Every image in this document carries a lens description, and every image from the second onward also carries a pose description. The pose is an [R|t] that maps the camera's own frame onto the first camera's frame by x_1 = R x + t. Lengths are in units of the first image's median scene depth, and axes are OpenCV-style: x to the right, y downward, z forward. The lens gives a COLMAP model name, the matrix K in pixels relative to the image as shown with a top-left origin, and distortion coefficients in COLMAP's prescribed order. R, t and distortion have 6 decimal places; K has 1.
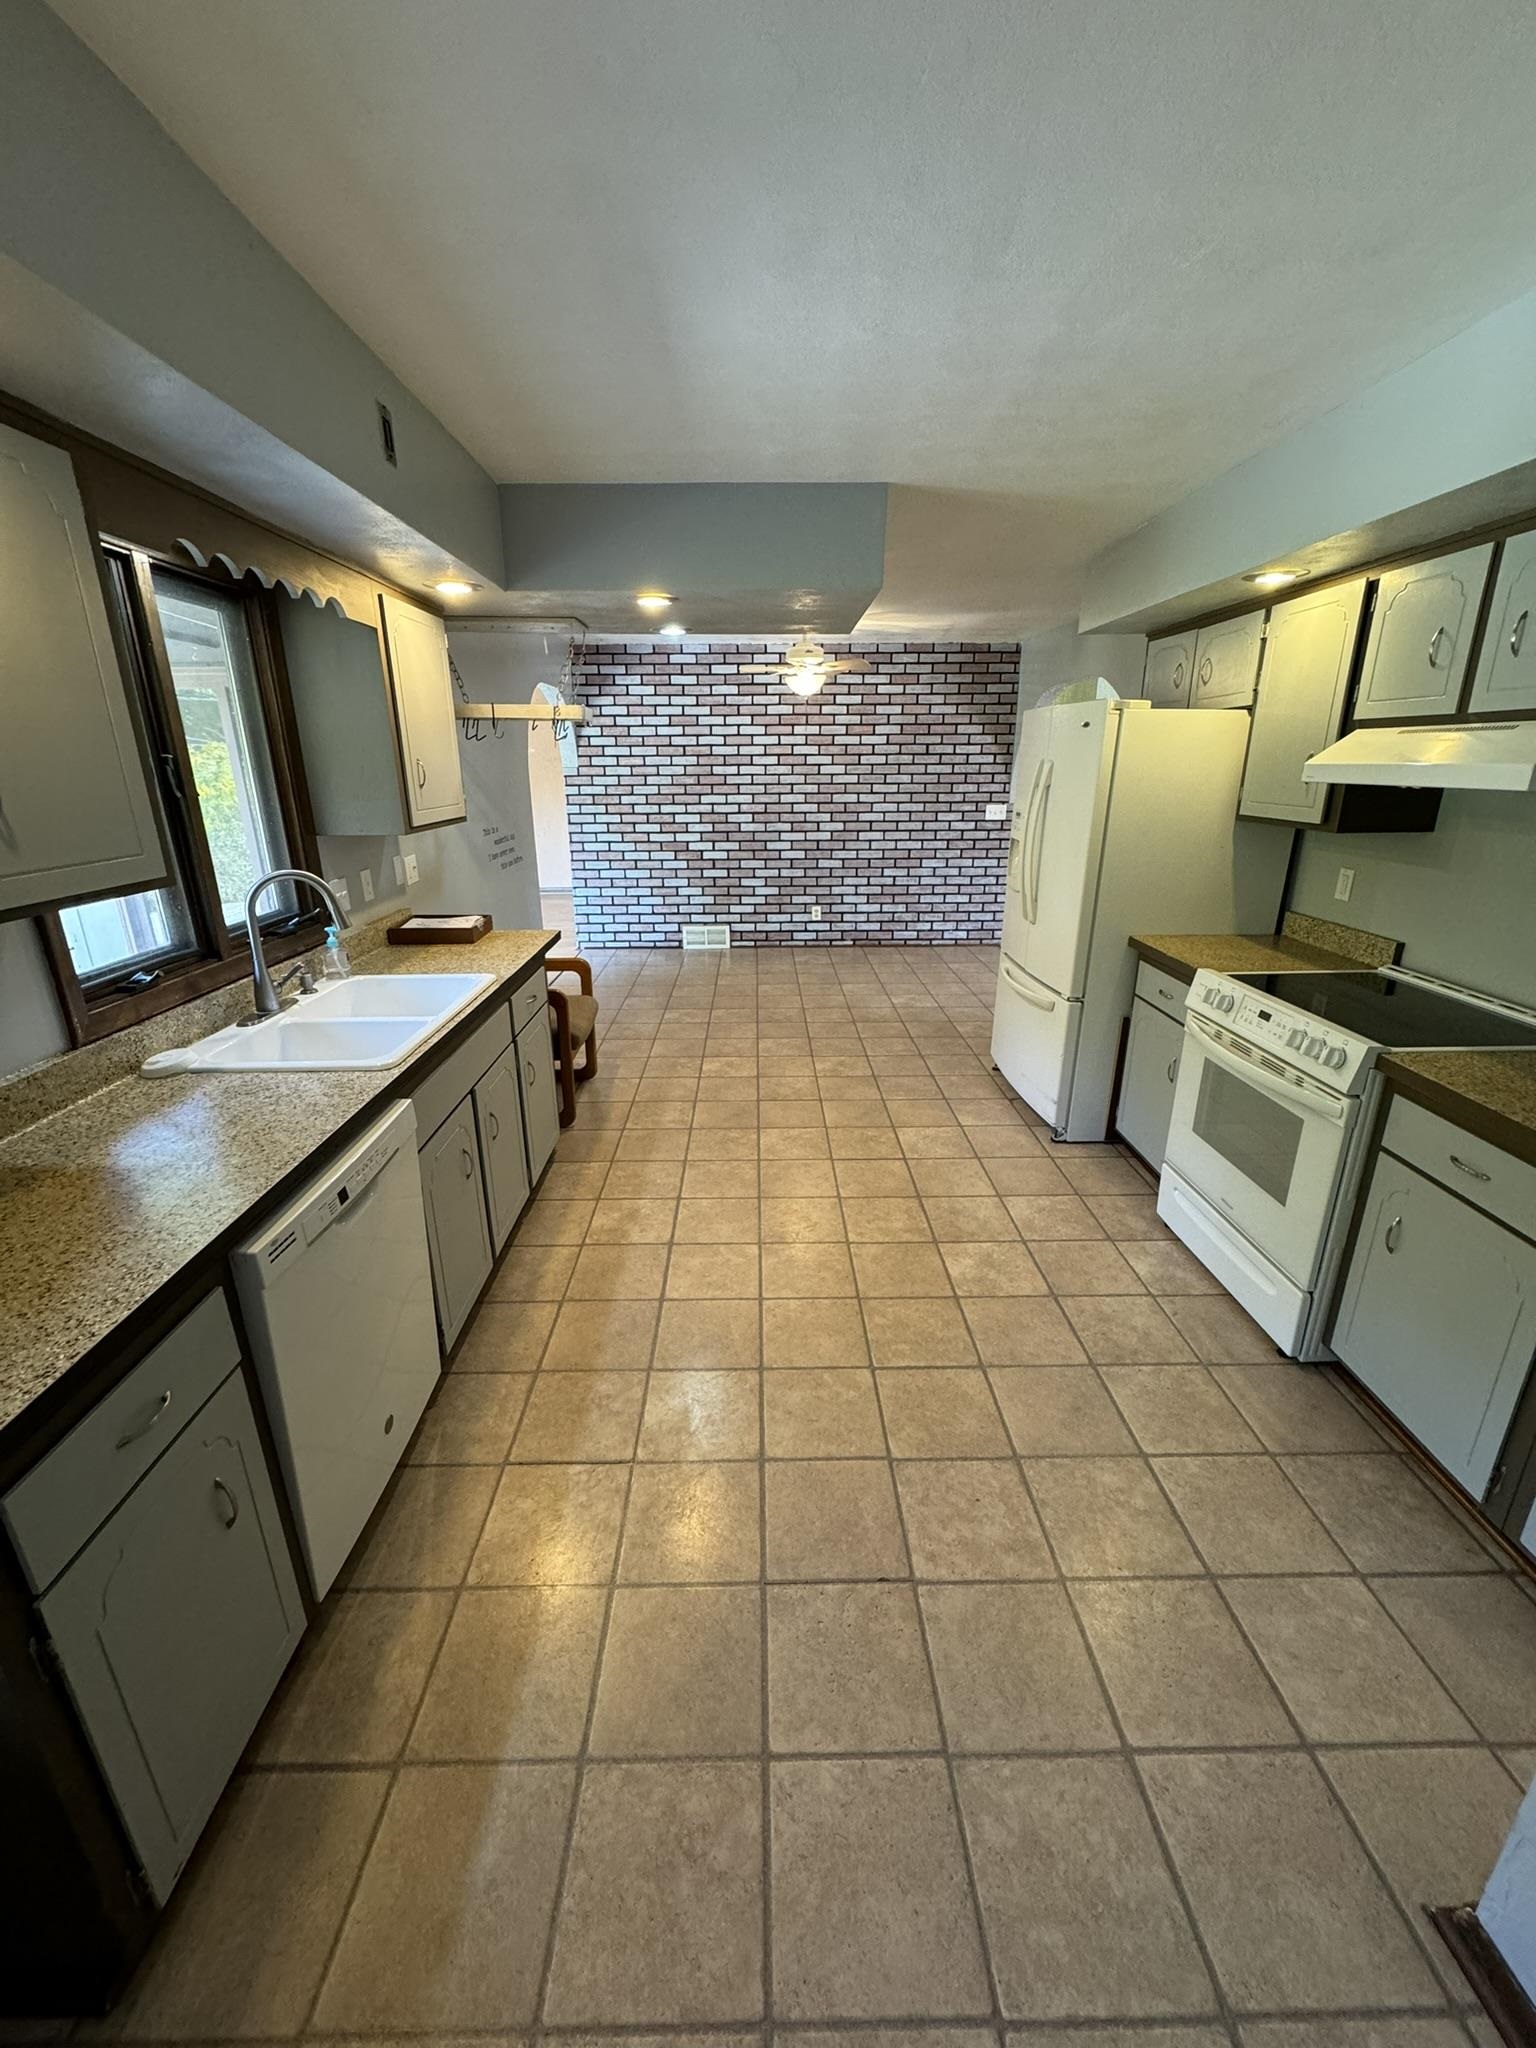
lens RADIAL K [[813.5, 0, 766.1], [0, 813.5, 1023.0], [0, 0, 1]] dist [-0.001801, 0.000455]
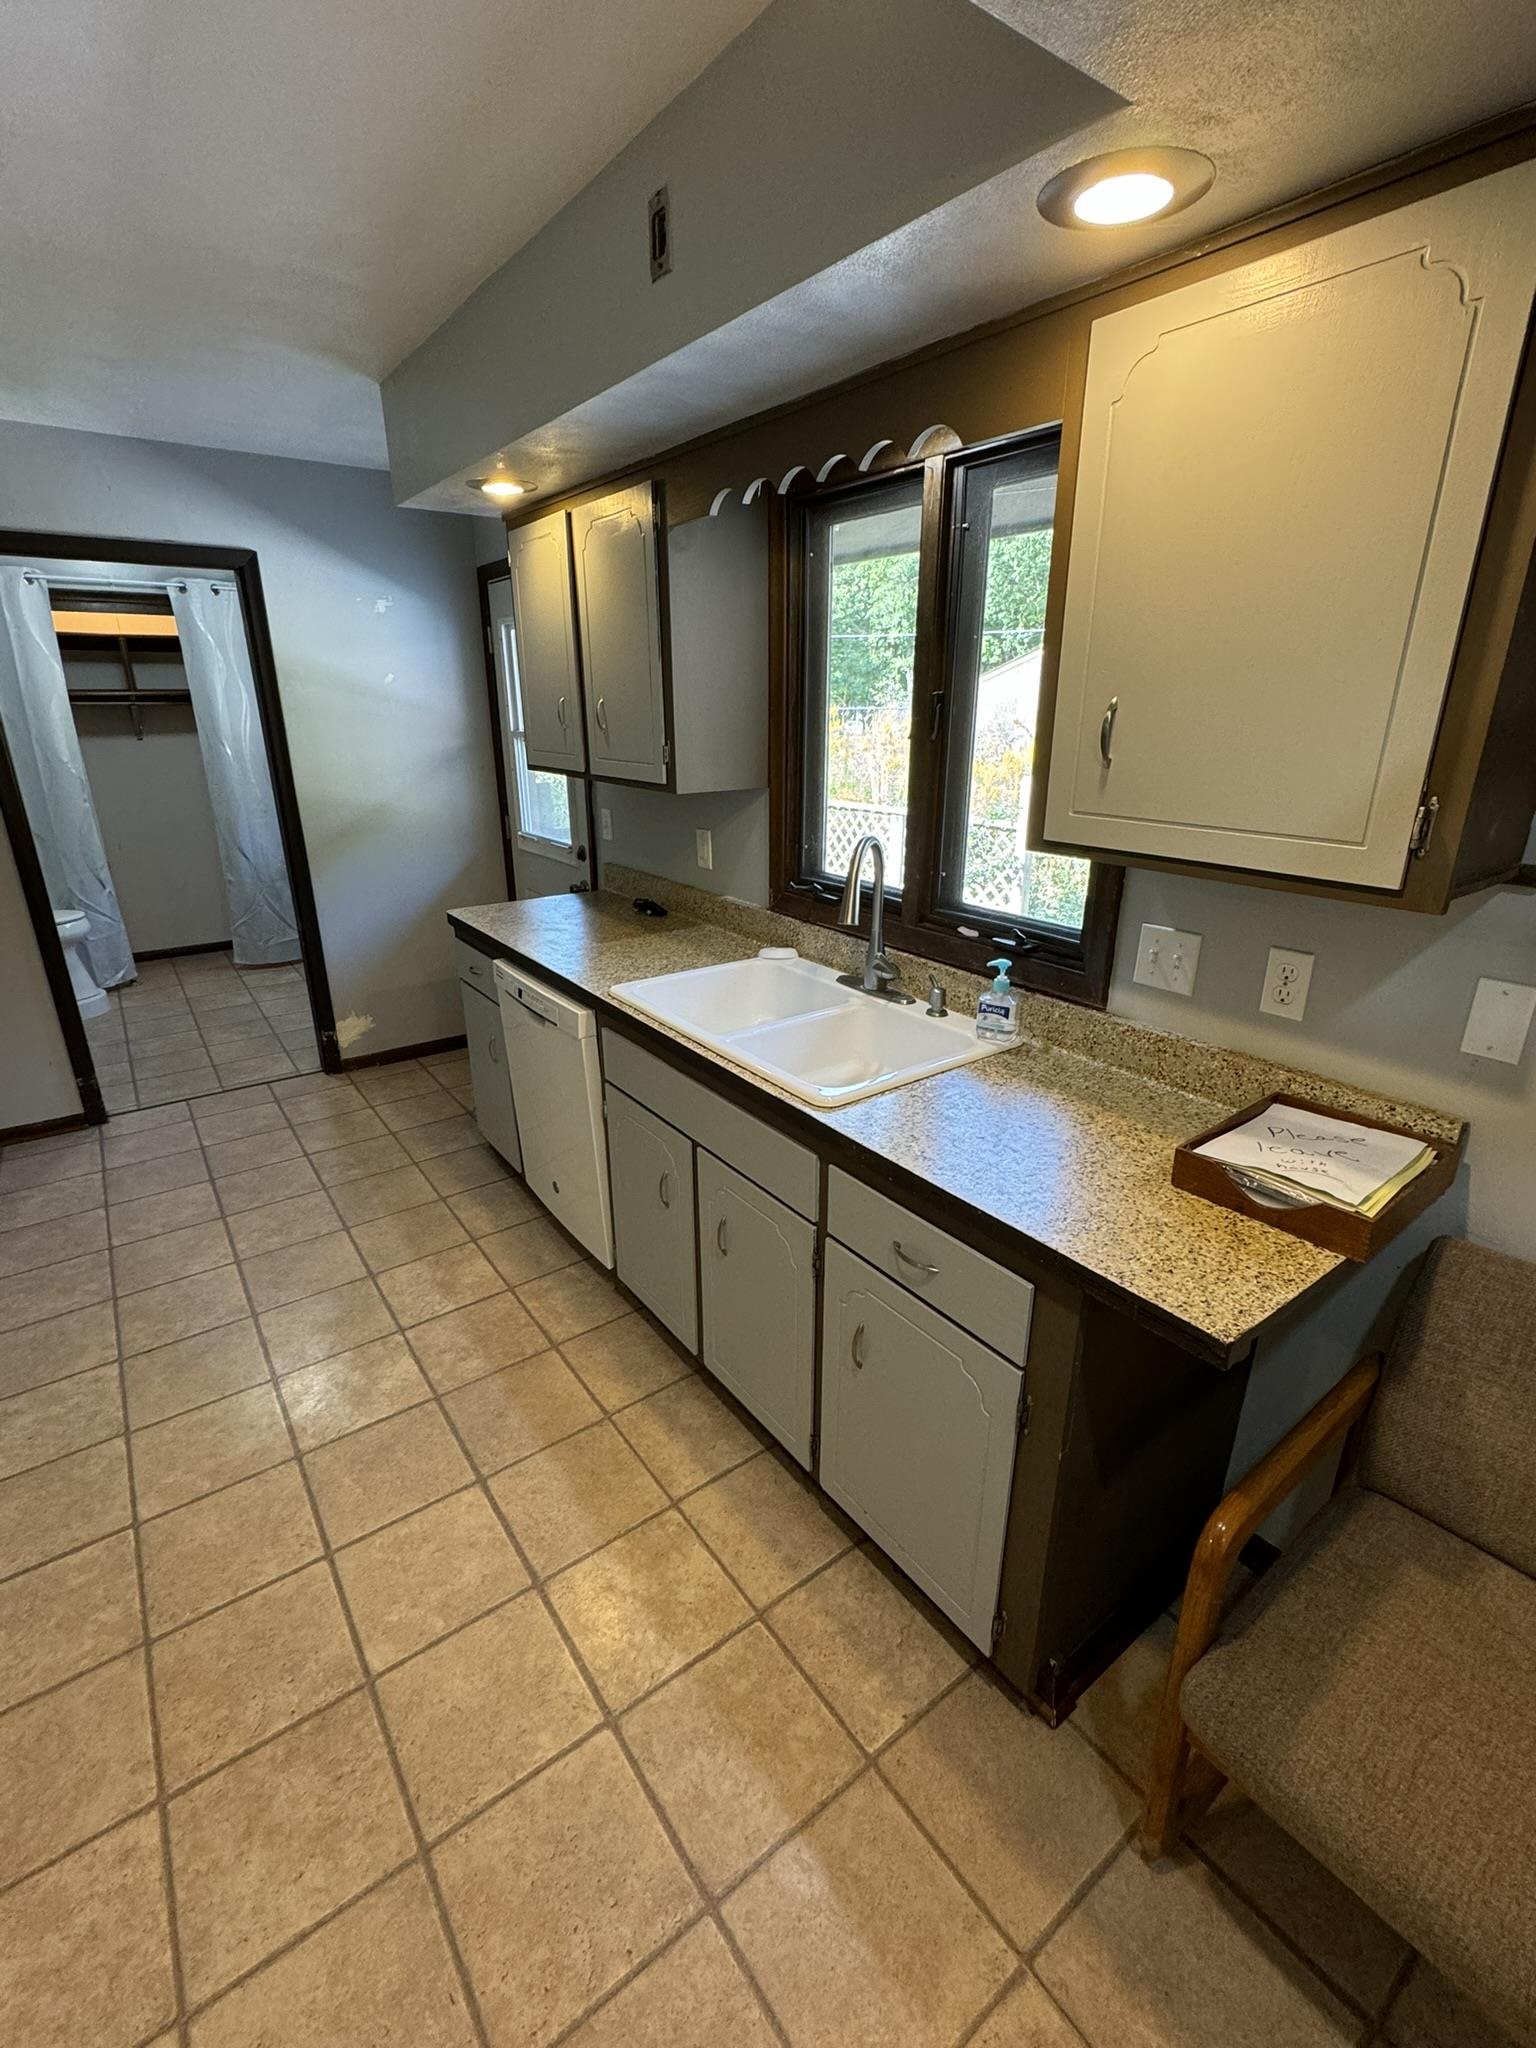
lens RADIAL K [[907.5, 0, 765.7], [0, 907.5, 1020.4], [0, 0, 1]] dist [-0.000218, -0.000541]
pose [[-0.813896, 0.201331, -0.545013, 0.006828], [-0.175919, 0.808618, 0.561418, -0.173320], [0.553738, 0.552814, -0.622713, 0.526846]]
